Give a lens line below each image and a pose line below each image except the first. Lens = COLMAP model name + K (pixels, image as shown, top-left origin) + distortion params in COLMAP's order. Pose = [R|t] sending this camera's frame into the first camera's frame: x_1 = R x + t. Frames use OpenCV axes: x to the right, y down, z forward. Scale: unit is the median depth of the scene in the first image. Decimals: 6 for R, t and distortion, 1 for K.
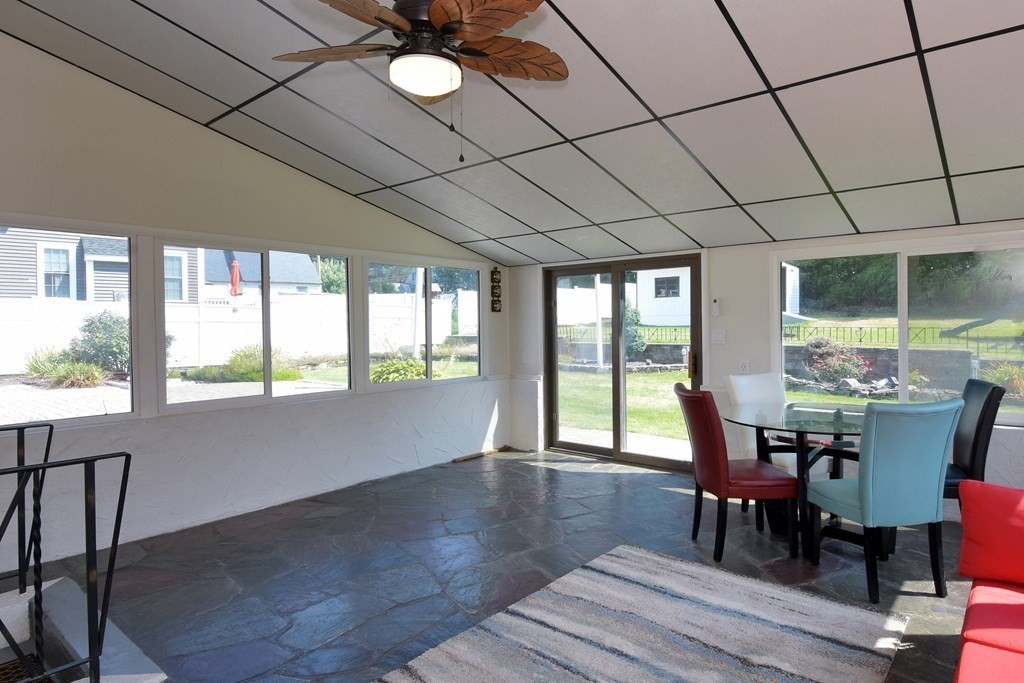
lens RADIAL K [[565.8, 0, 516.5], [0, 565.8, 361.8], [0, 0, 1]] dist [-0.001351, -0.000590]
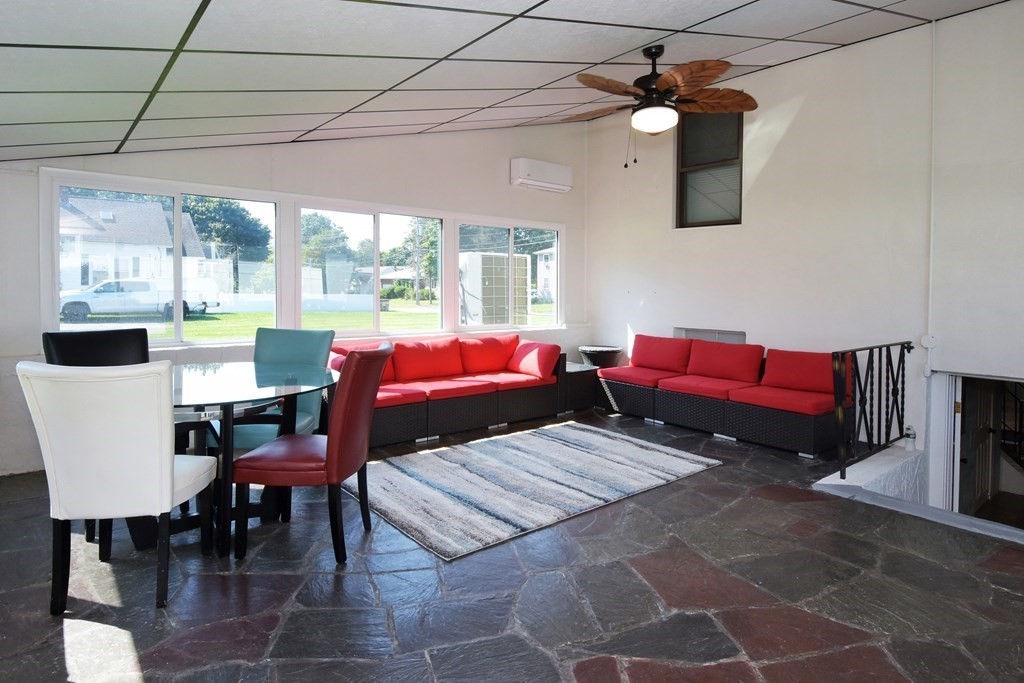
lens RADIAL K [[565.8, 0, 516.5], [0, 565.8, 361.8], [0, 0, 1]] dist [-0.001351, -0.000590]
pose [[-0.988762, -0.016783, 0.148553, -0.005303], [0.011448, 0.982262, 0.187166, -0.082567], [-0.149059, 0.186763, -0.971031, 1.976628]]
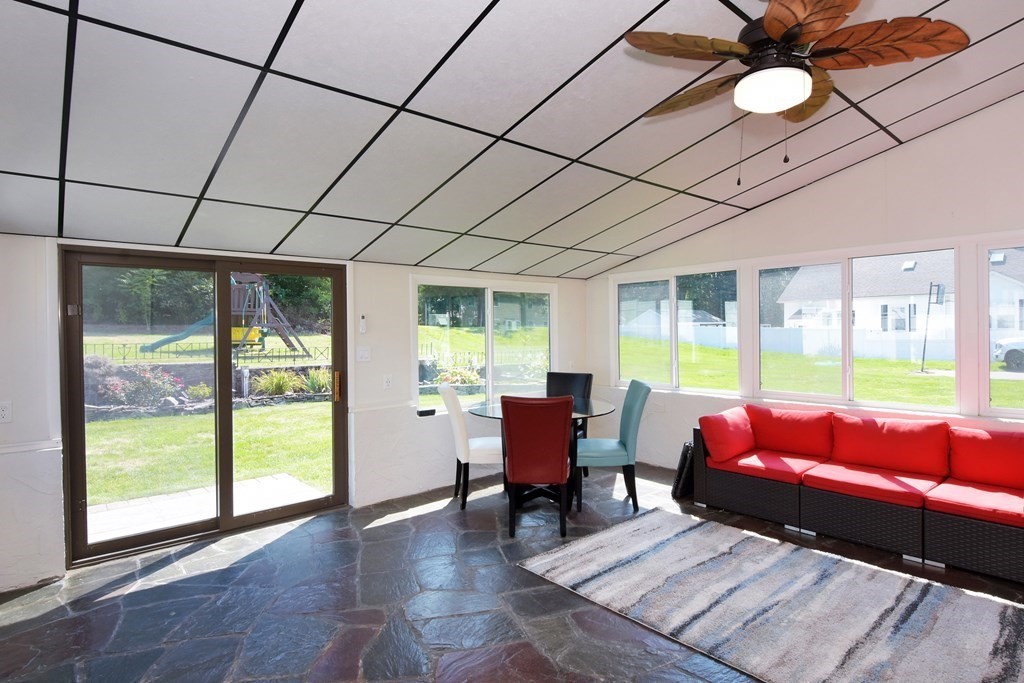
lens RADIAL K [[559.5, 0, 512.0], [0, 559.5, 341.5], [0, 0, 1]] dist [-0.005152, -0.001271]
pose [[0.138749, -0.011222, 0.990264, -0.916438], [0.073945, 0.997262, 0.000941, -0.077878], [-0.987563, 0.073095, 0.139199, 1.008273]]
